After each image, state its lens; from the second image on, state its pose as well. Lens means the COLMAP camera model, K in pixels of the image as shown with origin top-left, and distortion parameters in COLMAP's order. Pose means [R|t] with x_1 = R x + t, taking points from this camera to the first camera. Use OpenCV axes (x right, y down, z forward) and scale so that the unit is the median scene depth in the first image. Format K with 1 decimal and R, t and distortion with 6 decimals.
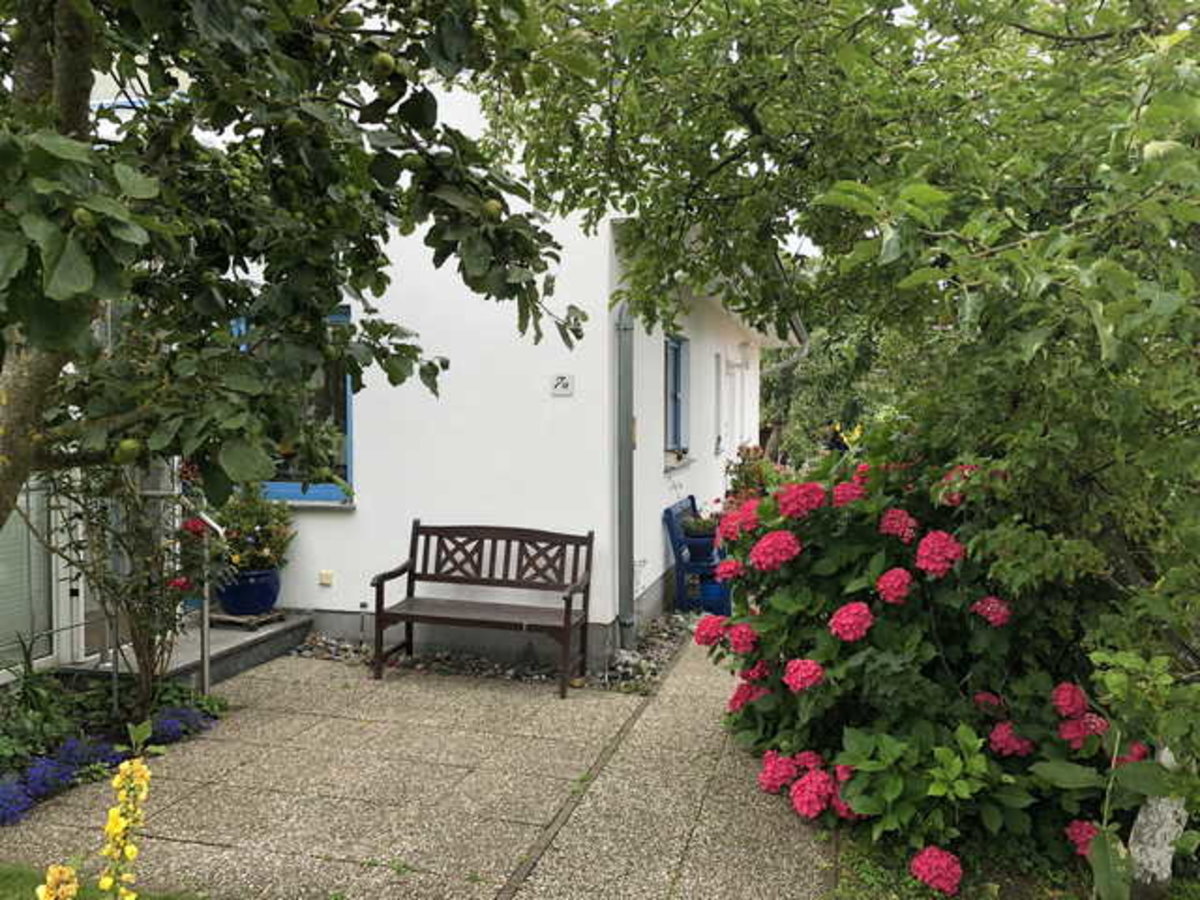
lens RADIAL K [[981.4, 0, 598.6], [0, 981.4, 452.4], [0, 0, 1]] dist [0.001721, -0.000894]
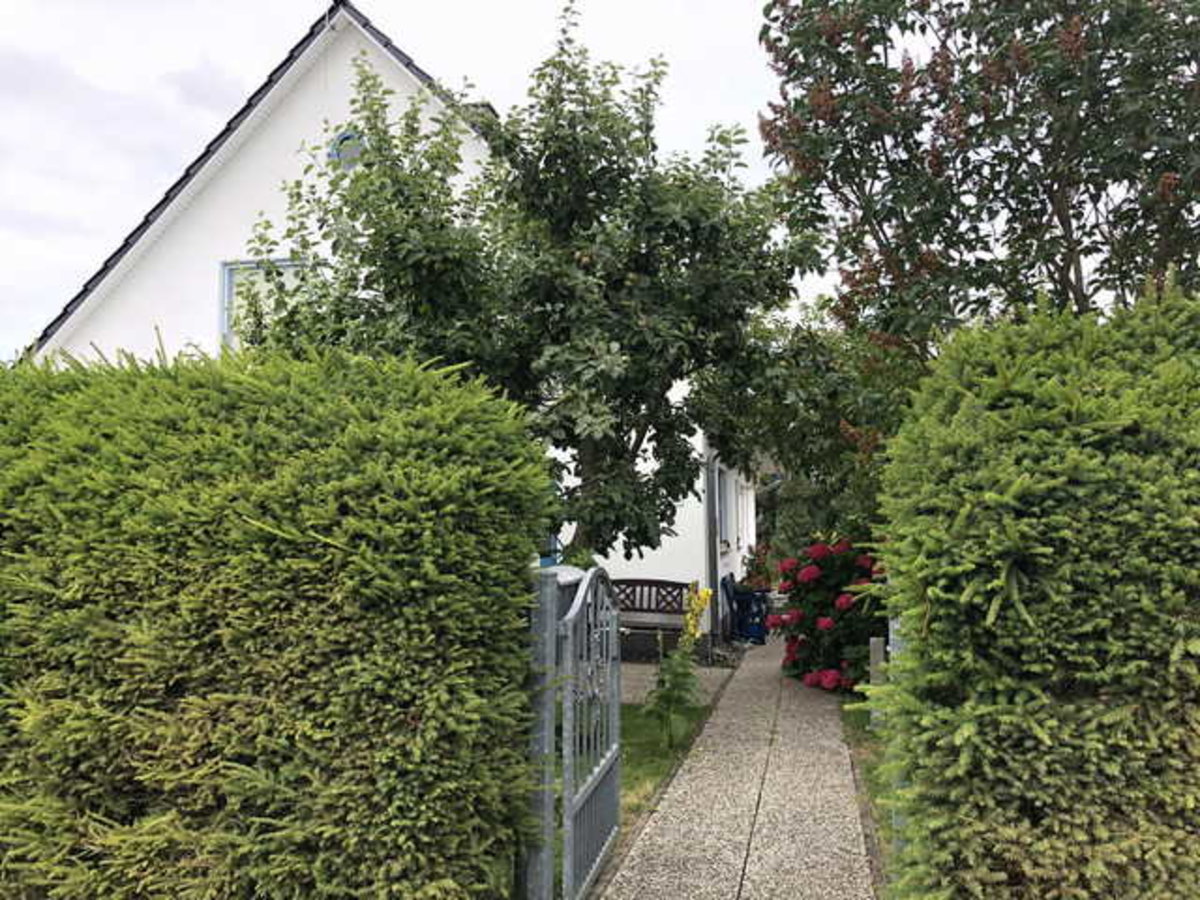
lens RADIAL K [[981.4, 0, 600.1], [0, 981.4, 446.4], [0, 0, 1]] dist [0.001721, -0.000894]
pose [[0.999502, -0.005712, 0.031041, -0.237496], [0.009591, 0.991950, -0.126270, 0.061079], [-0.030070, 0.126504, 0.991510, -0.807746]]
